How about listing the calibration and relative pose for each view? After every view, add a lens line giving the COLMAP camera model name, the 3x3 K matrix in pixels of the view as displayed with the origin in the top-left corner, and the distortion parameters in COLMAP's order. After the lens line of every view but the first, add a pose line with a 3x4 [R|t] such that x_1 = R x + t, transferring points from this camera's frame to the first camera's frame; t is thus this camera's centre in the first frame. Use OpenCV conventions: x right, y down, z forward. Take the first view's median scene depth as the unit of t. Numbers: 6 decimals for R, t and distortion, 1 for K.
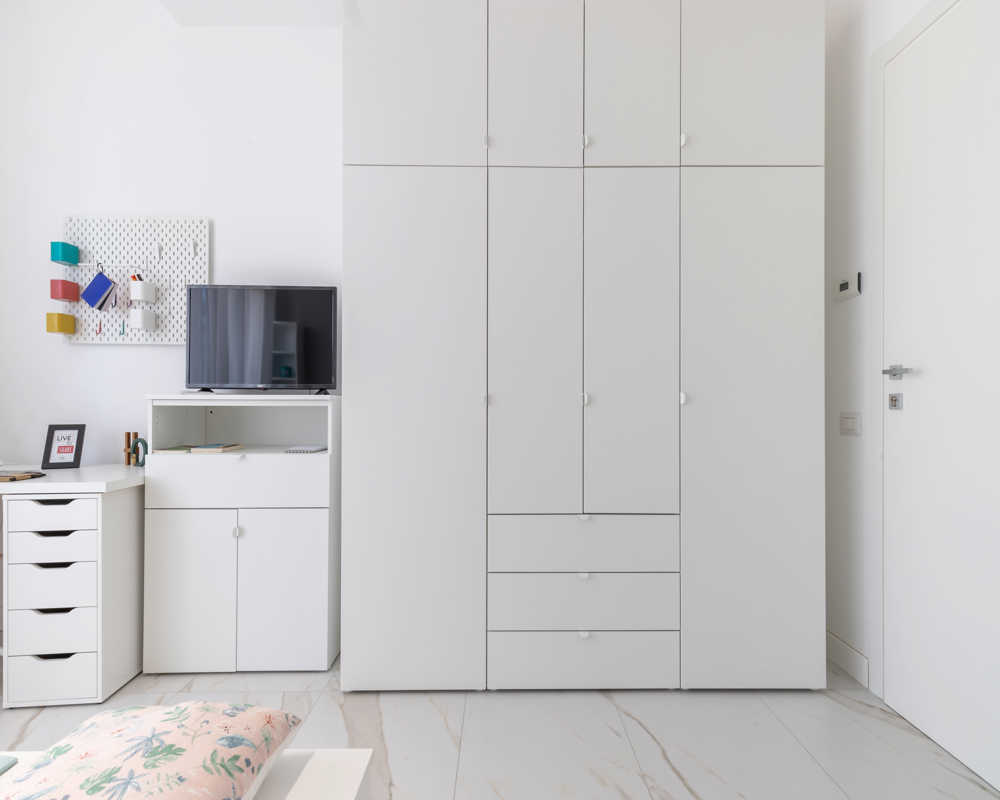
lens RADIAL K [[454.5, 0, 500.2], [0, 454.5, 405.5], [0, 0, 1]] dist [0.007476, -0.000795]
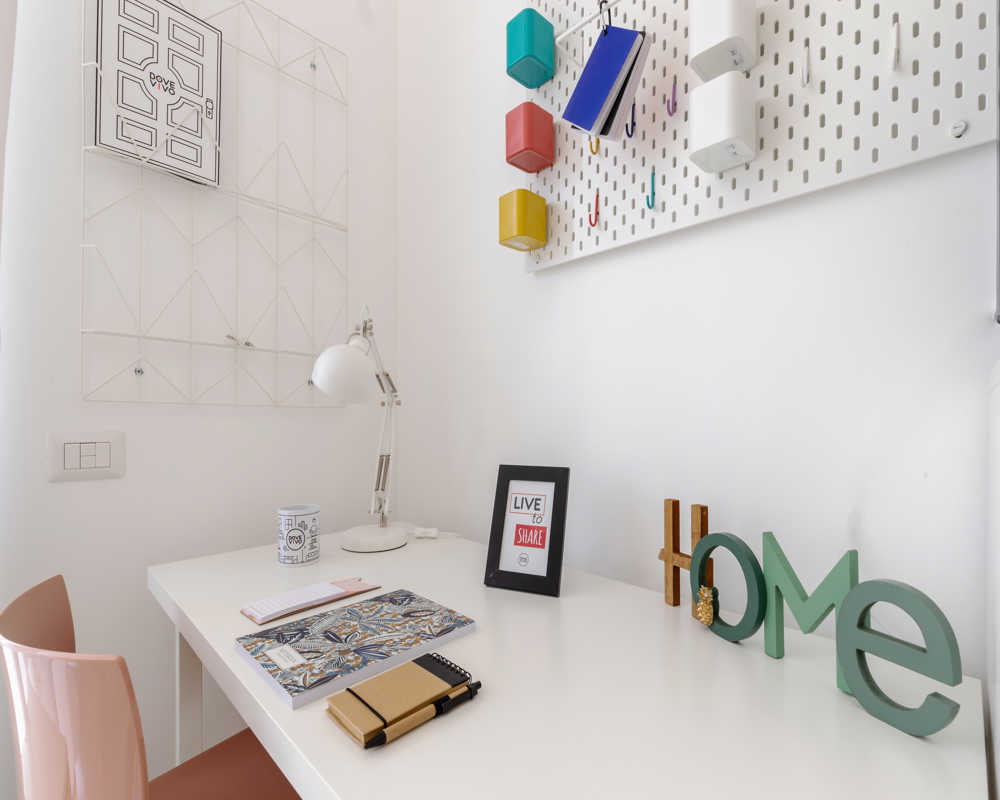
lens RADIAL K [[470.1, 0, 505.0], [0, 470.1, 418.4], [0, 0, 1]] dist [0.003809, -0.001978]
pose [[0.697878, 0.000929, -0.716216, -0.682900], [-0.003504, 0.999992, -0.002118, 0.003370], [0.716208, 0.003988, 0.697876, 0.709349]]
